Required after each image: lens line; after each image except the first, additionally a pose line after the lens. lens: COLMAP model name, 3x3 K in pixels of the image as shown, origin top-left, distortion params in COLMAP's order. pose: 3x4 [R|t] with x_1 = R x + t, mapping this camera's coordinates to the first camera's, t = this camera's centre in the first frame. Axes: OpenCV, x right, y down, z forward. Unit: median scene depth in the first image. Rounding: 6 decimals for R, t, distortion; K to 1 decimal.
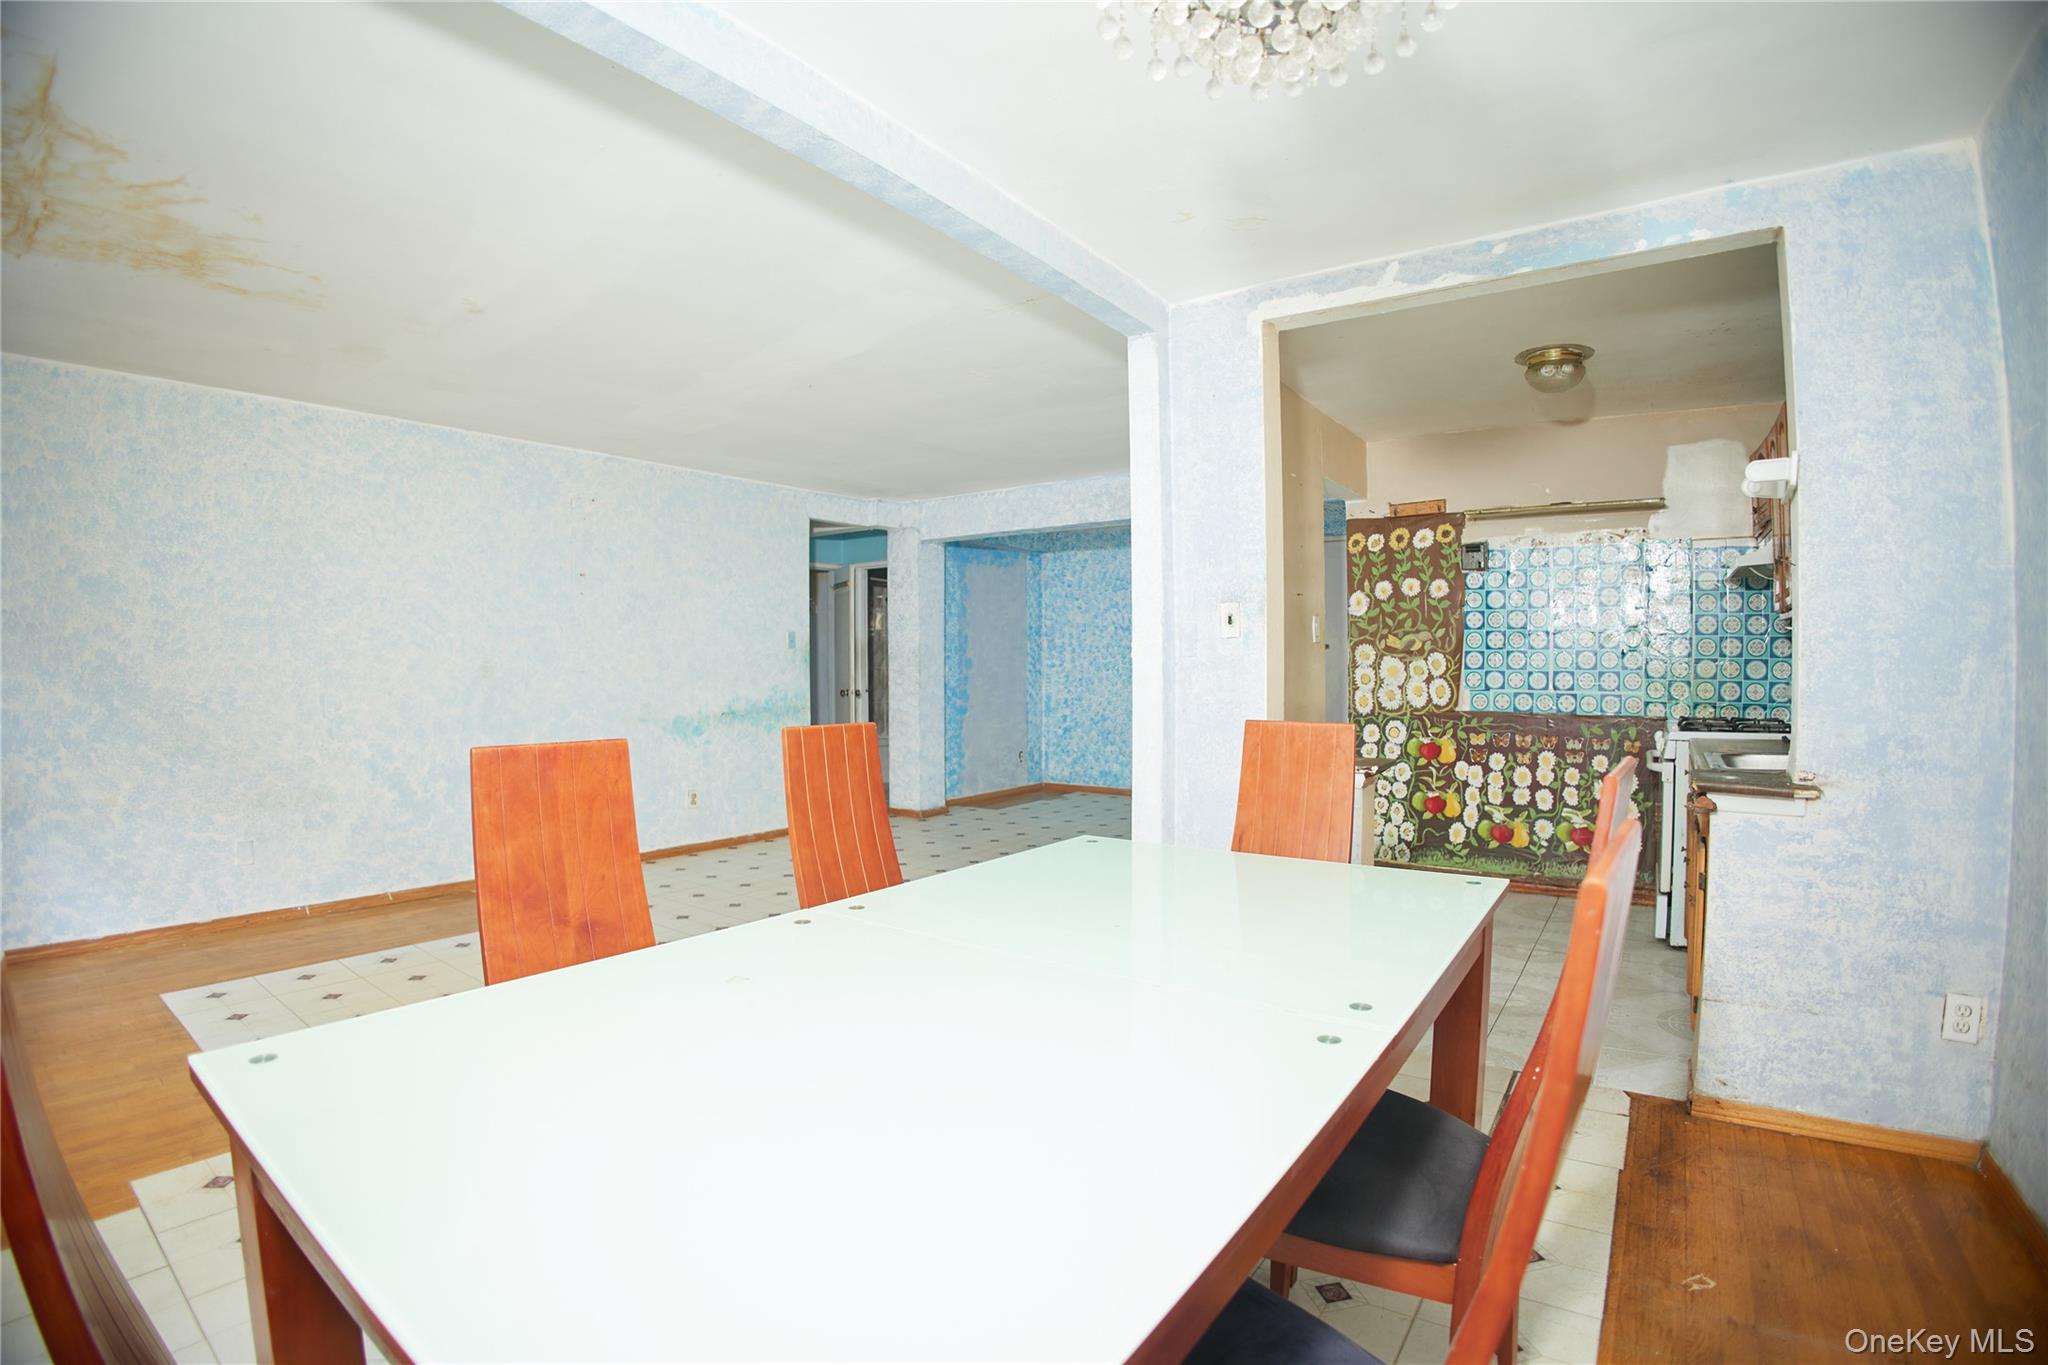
lens RADIAL K [[976.9, 0, 1027.7], [0, 976.9, 680.0], [0, 0, 1]] dist [-0.142272, 0.034888]
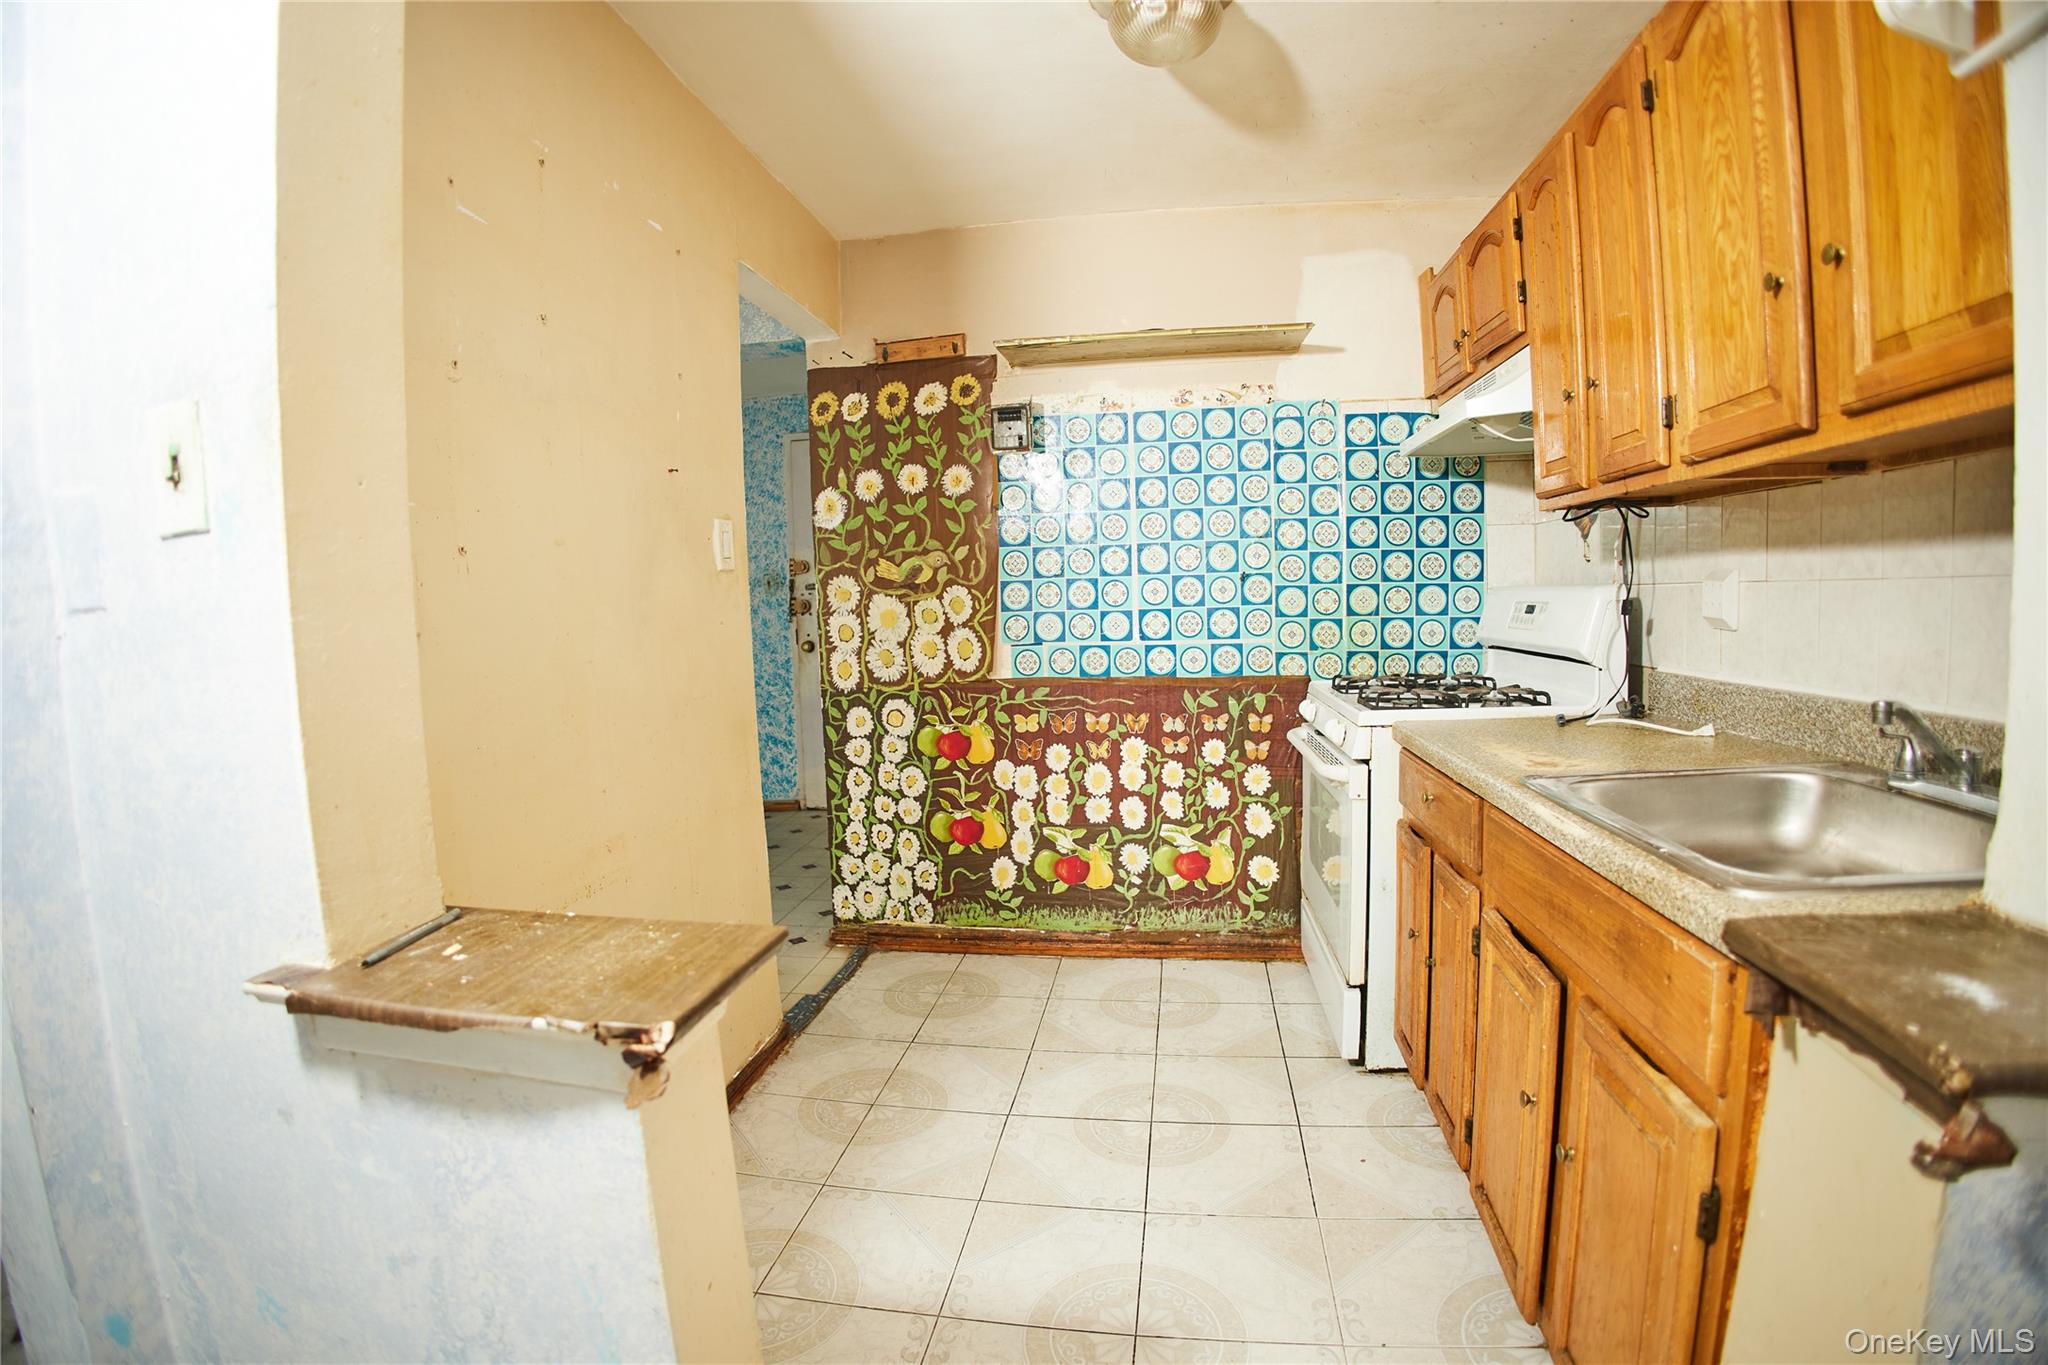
lens RADIAL K [[930.2, 0, 1050.1], [0, 930.2, 677.7], [0, 0, 1]] dist [-0.157571, 0.038657]
pose [[0.878510, -0.062131, 0.473666, 0.198759], [0.036613, 0.997347, 0.062916, -0.005170], [-0.476319, -0.037930, 0.878454, 0.451541]]
